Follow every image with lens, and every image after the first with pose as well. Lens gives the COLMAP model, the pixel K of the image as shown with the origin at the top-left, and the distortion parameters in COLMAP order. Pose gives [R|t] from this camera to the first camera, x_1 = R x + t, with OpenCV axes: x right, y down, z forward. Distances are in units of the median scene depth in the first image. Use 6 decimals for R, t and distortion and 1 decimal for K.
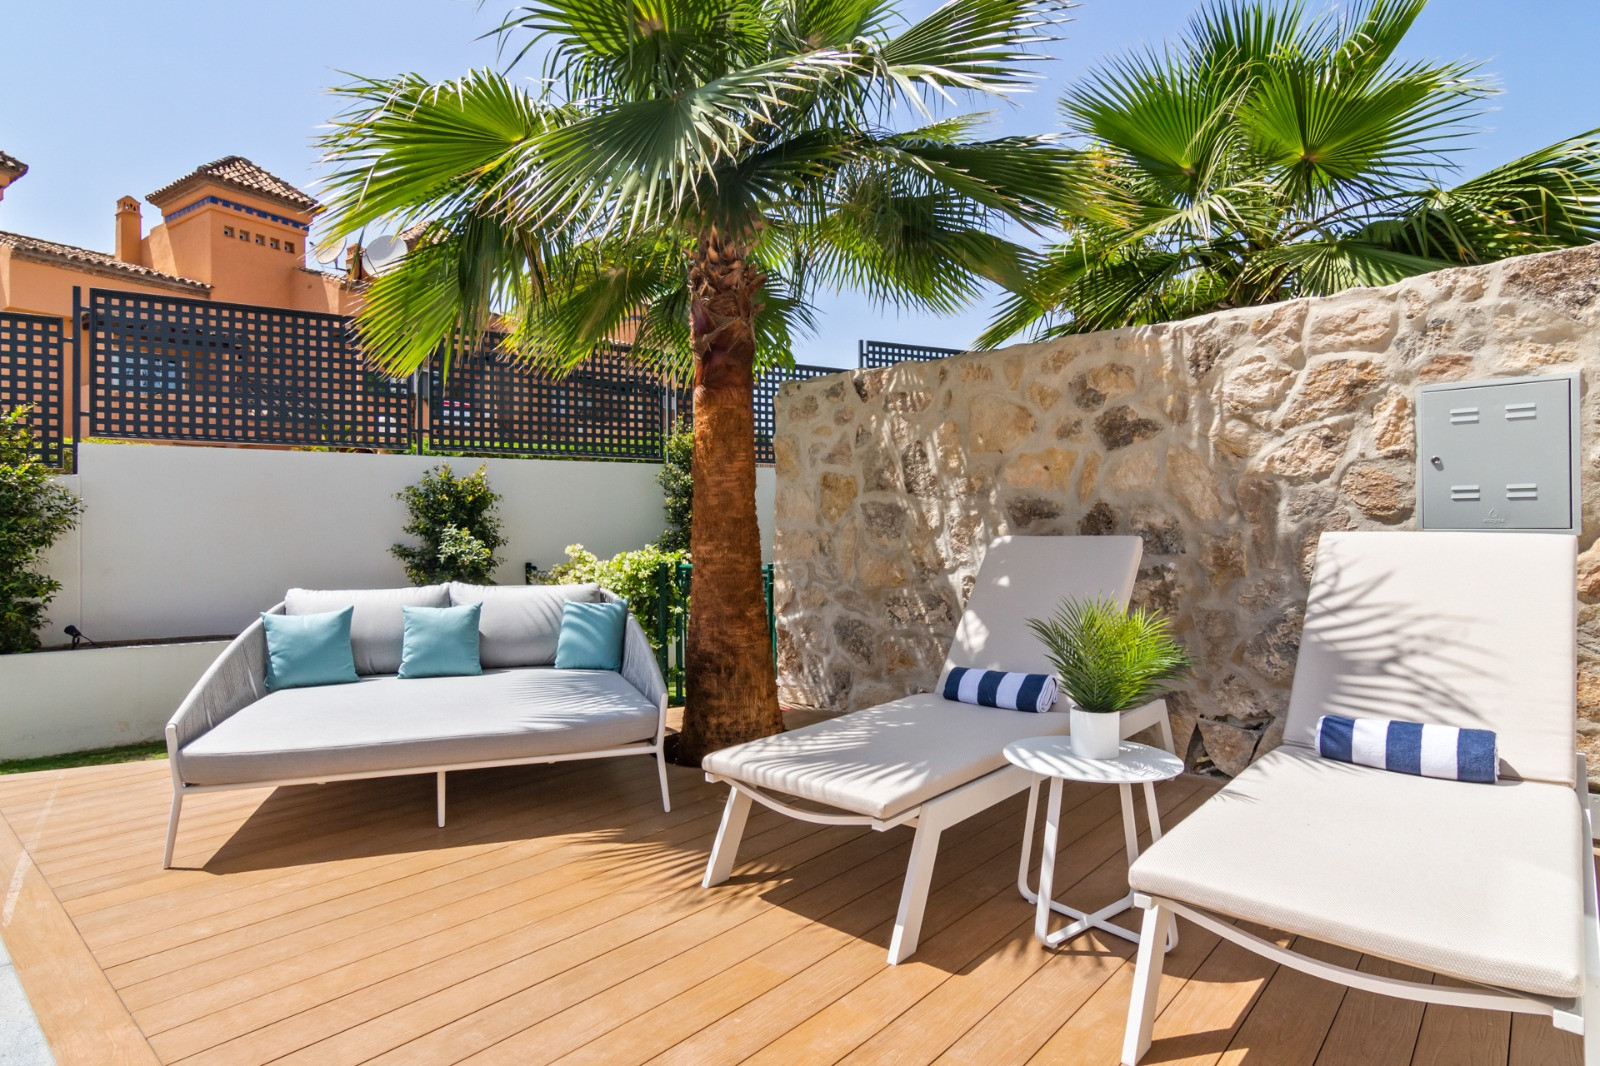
lens RADIAL K [[848.6, 0, 781.2], [0, 848.6, 512.2], [0, 0, 1]] dist [0.002804, 0.001087]
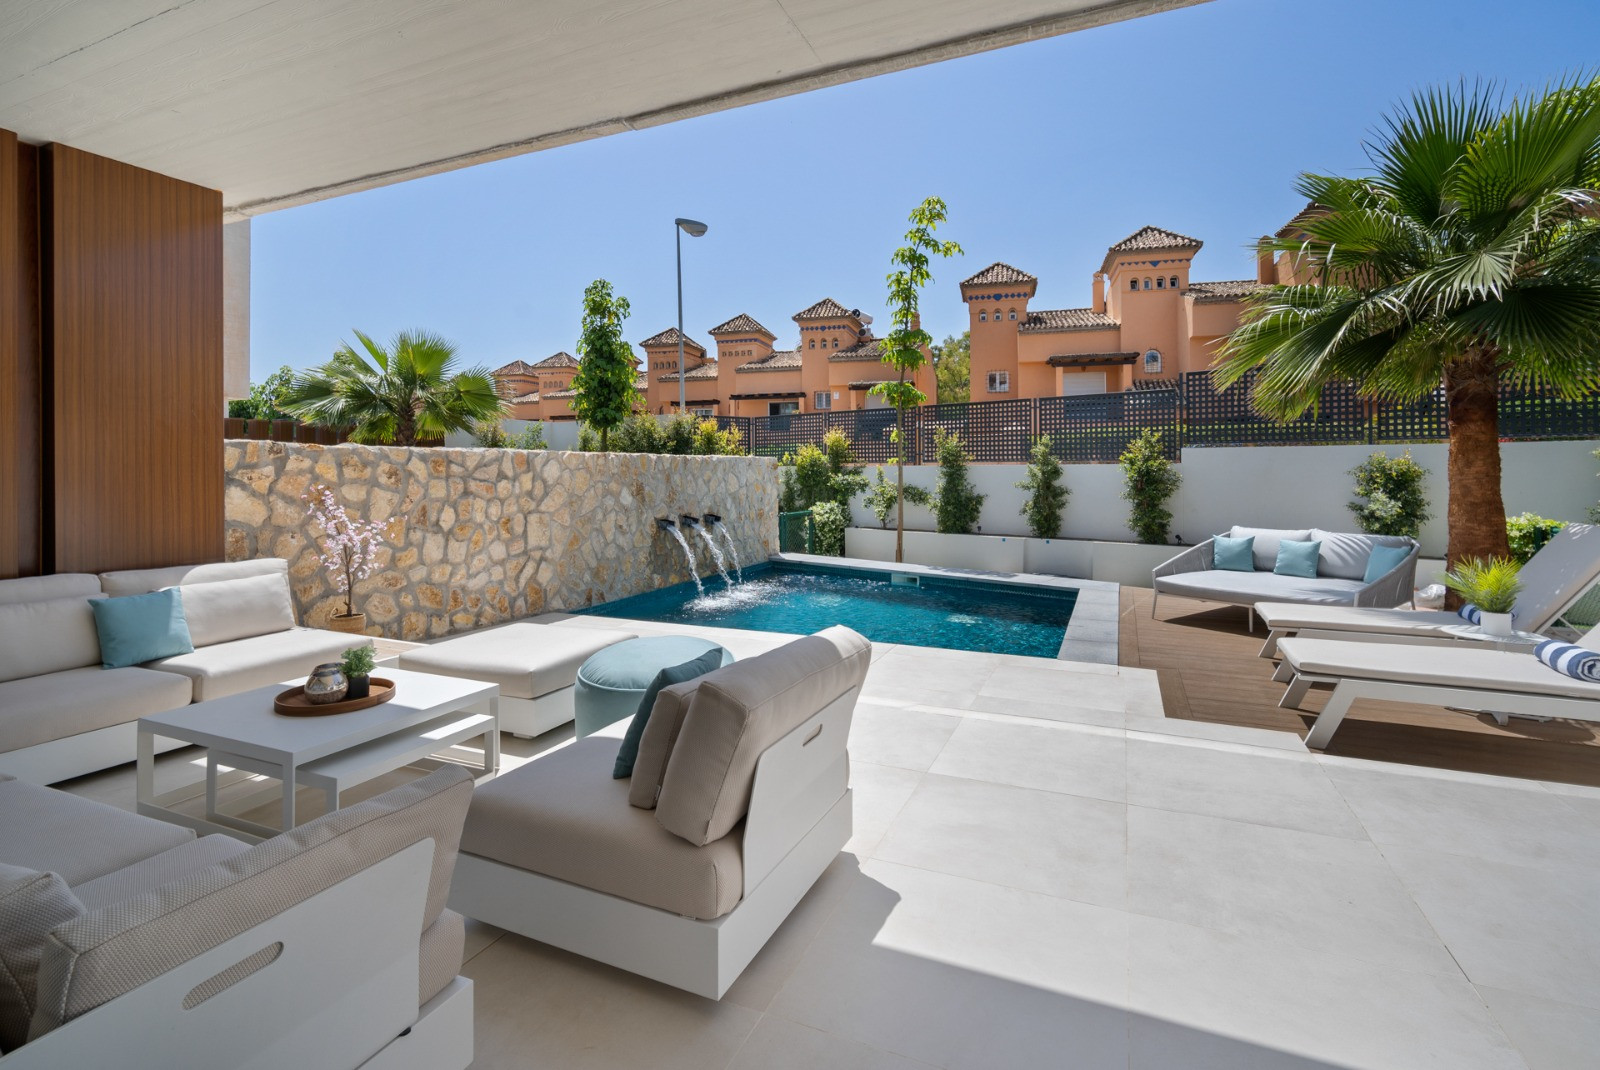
lens RADIAL K [[734.8, 0, 807.5], [0, 734.8, 463.7], [0, 0, 1]] dist [-0.014880, 0.004201]
pose [[0.315611, 0.000004, -0.948889, 0.837616], [0.017313, 0.999834, 0.005763, -0.097375], [0.948731, -0.018247, 0.315559, -0.625091]]
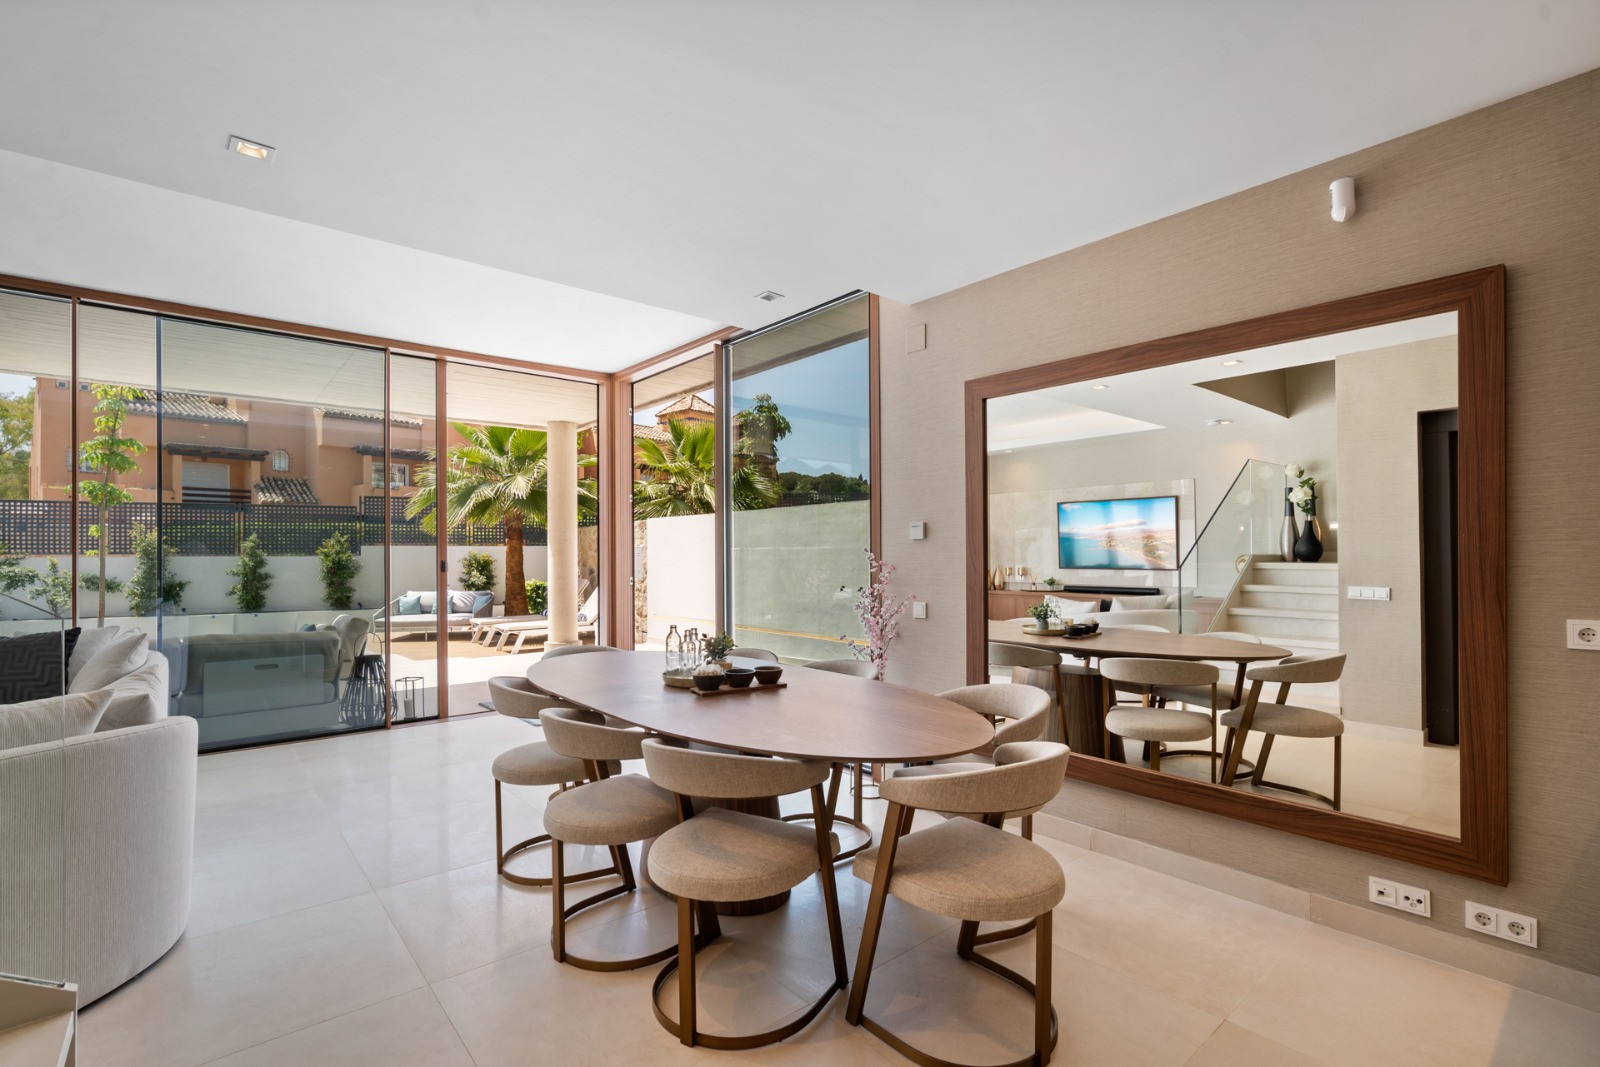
lens RADIAL K [[729.9, 0, 786.8], [0, 729.9, 548.3], [0, 0, 1]] dist [-0.010209, 0.005731]
pose [[0.988966, 0.001191, -0.148139, 1.620852], [0.000246, 0.999953, 0.009680, -0.136720], [0.148143, -0.009610, 0.988919, -2.050008]]
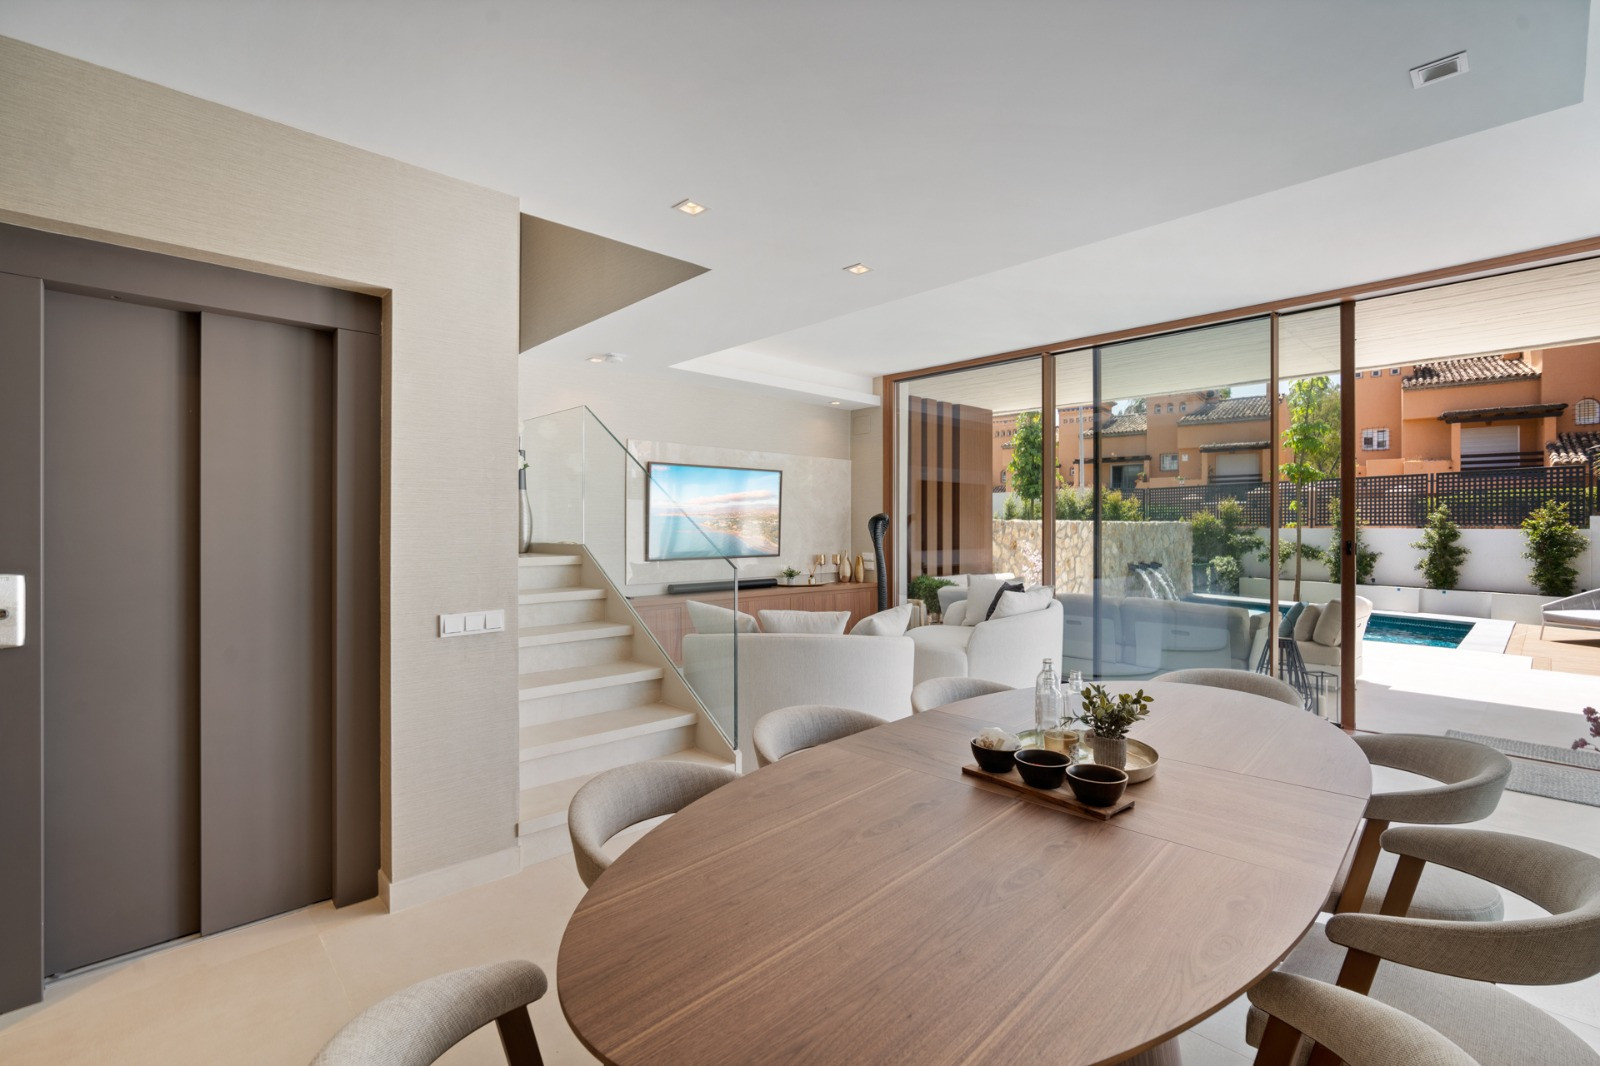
lens RADIAL K [[709.3, 0, 812.7], [0, 709.3, 530.9], [0, 0, 1]] dist [0.000887, -0.001762]
pose [[-0.081522, 0.017017, -0.996526, 1.974868], [0.016511, 0.999740, 0.015721, -0.151791], [0.996535, -0.015172, -0.081782, -1.516734]]
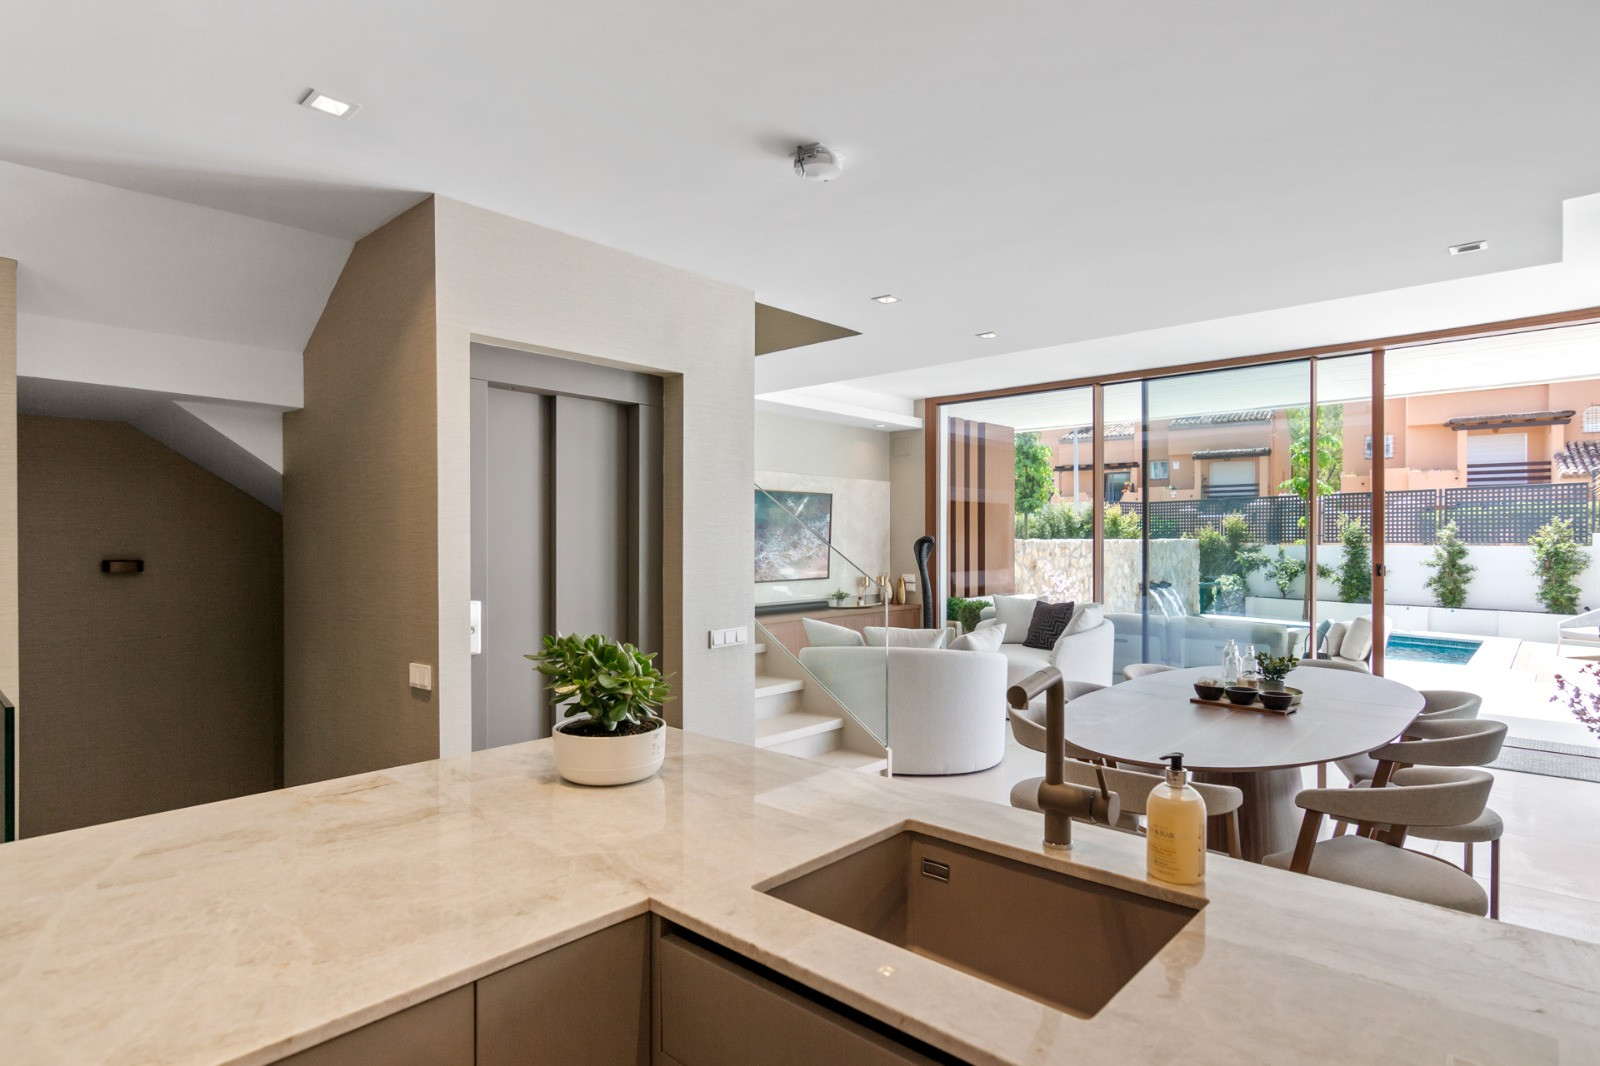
lens RADIAL K [[848.6, 0, 792.8], [0, 848.6, 543.7], [0, 0, 1]] dist [0.002804, 0.001087]
pose [[-0.013538, 0.012451, -0.999831, 2.337889], [0.019321, 0.999739, 0.012189, -0.175818], [0.999722, -0.019153, -0.013775, -1.790649]]
